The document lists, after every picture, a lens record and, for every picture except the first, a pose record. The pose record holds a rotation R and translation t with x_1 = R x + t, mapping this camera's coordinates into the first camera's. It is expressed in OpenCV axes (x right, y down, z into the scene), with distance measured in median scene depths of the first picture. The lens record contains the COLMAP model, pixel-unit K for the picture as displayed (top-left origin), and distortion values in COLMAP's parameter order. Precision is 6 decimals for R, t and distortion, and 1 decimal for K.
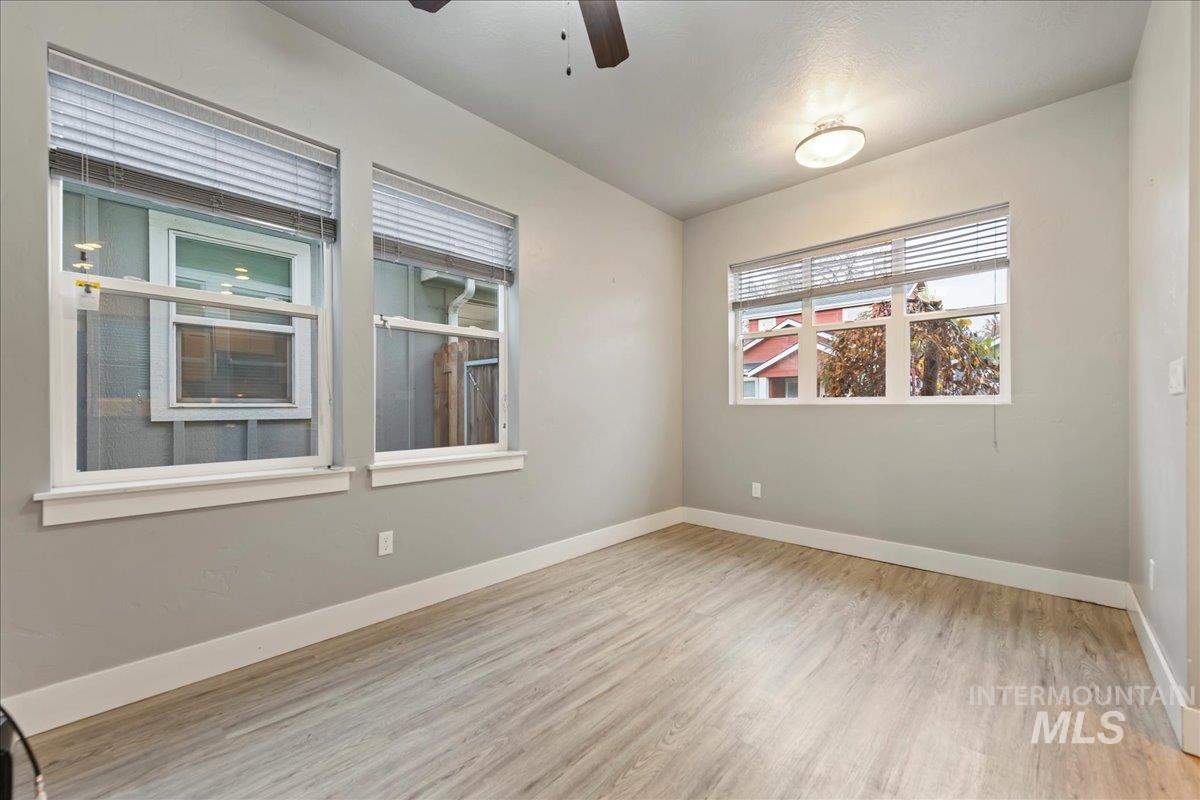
lens RADIAL K [[471.3, 0, 599.8], [0, 471.3, 402.8], [0, 0, 1]] dist [0.006478, -0.000293]
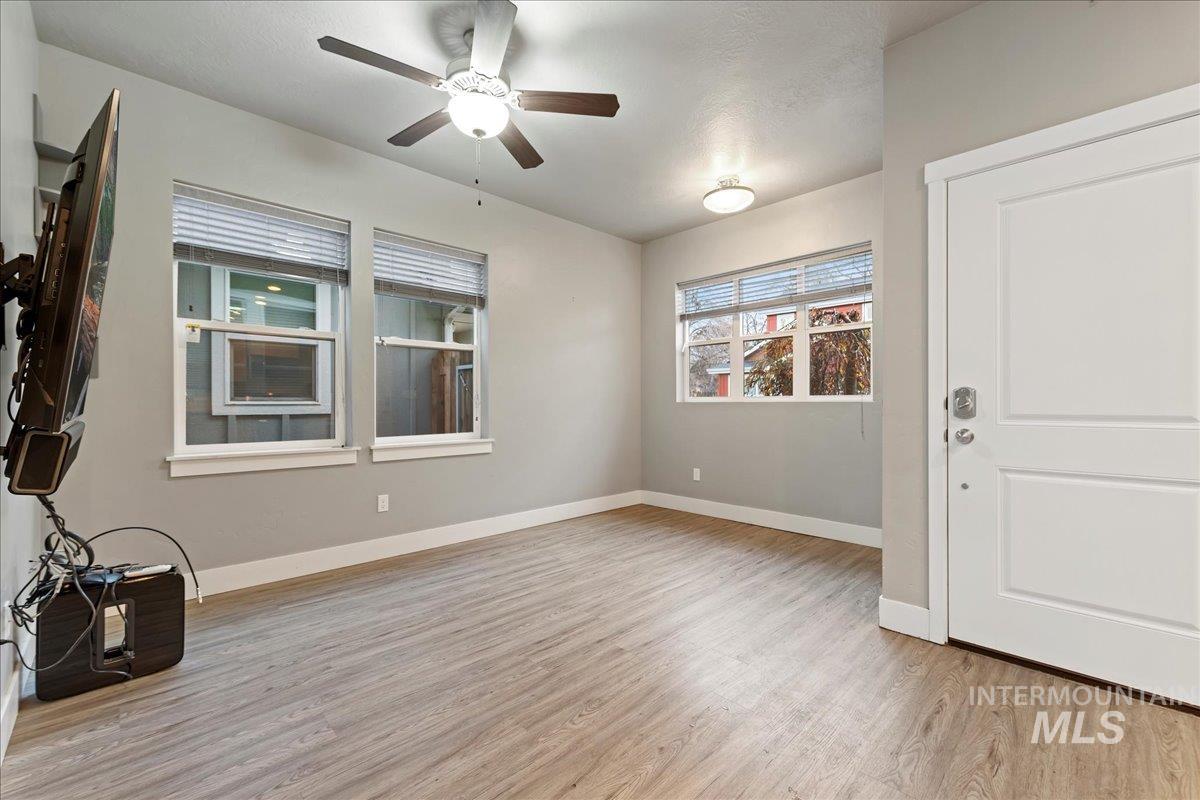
lens RADIAL K [[494.1, 0, 600.0], [0, 494.1, 400.0], [0, 0, 1]] dist [0.000801, -0.000033]
pose [[0.998685, -0.000789, -0.051253, 0.233849], [0.000731, 0.999999, -0.001154, -0.000524], [0.051253, 0.001115, 0.998685, -0.376741]]
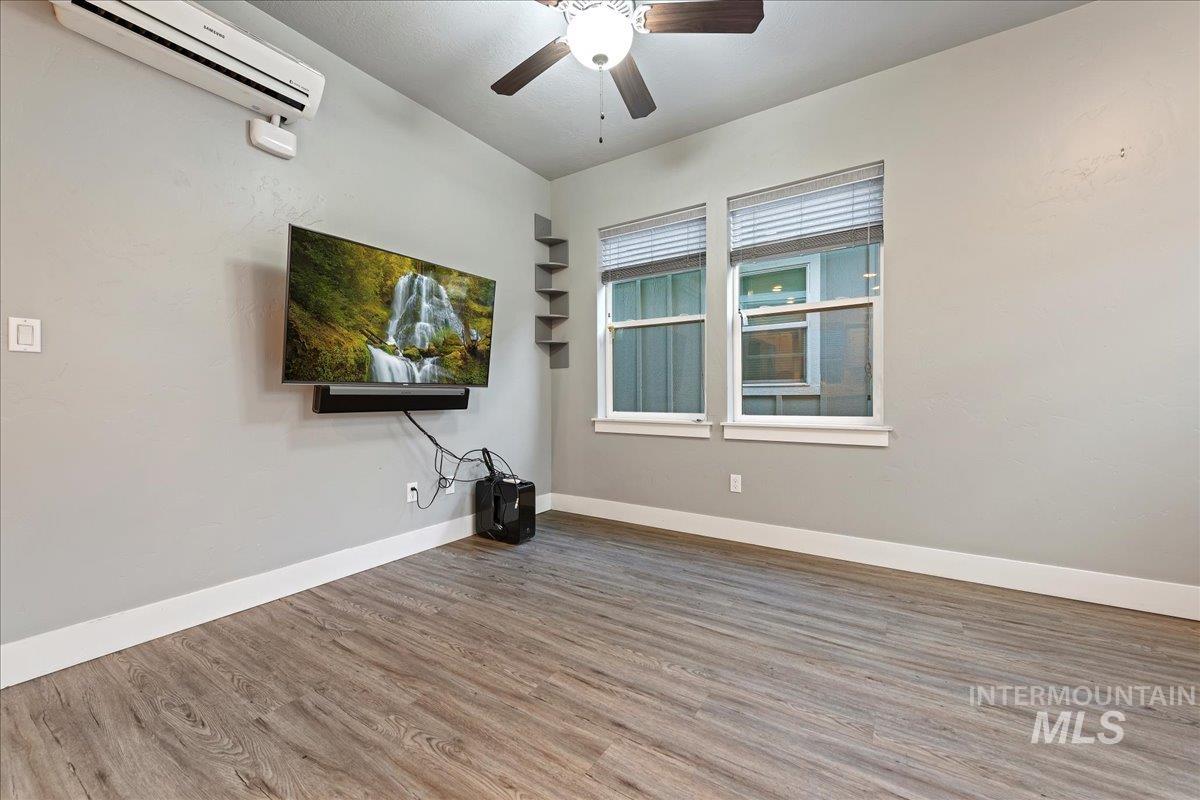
lens RADIAL K [[466.5, 0, 604.0], [0, 466.5, 396.9], [0, 0, 1]] dist [0.005141, -0.000301]
pose [[0.168705, -0.000177, -0.985667, 0.712854], [0.006959, 0.999975, 0.001011, 0.050237], [0.985642, -0.007030, 0.168702, 0.396366]]
